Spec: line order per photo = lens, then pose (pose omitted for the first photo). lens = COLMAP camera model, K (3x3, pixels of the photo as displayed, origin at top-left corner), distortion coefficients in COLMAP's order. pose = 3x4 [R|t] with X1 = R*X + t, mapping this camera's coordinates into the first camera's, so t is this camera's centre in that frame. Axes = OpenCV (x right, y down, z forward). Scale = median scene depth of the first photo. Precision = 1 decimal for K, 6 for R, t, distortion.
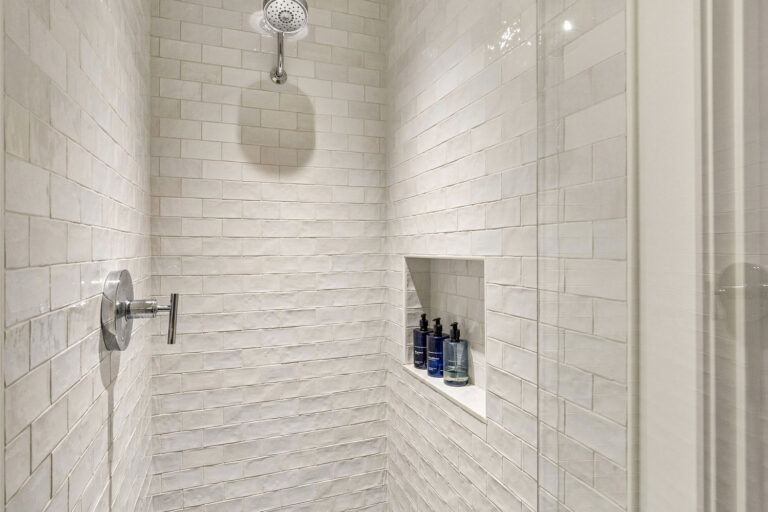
lens RADIAL K [[406.3, 0, 381.1], [0, 406.3, 253.4], [0, 0, 1]] dist [0.001737, 0.000184]
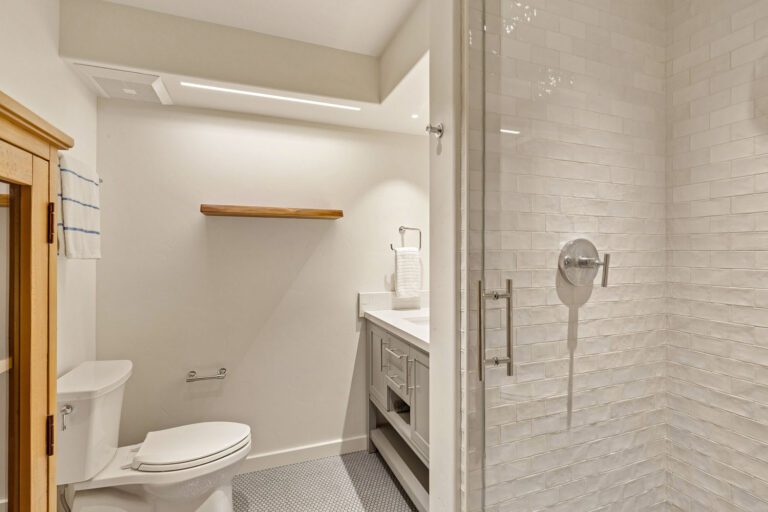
lens RADIAL K [[371.0, 0, 383.8], [0, 371.0, 254.3], [0, 0, 1]] dist [0.000482, -0.000037]
pose [[0.016503, 0.002762, -0.999860, 0.553746], [-0.005084, 0.999983, 0.002679, 0.064453], [0.999851, 0.005039, 0.016517, 0.089749]]
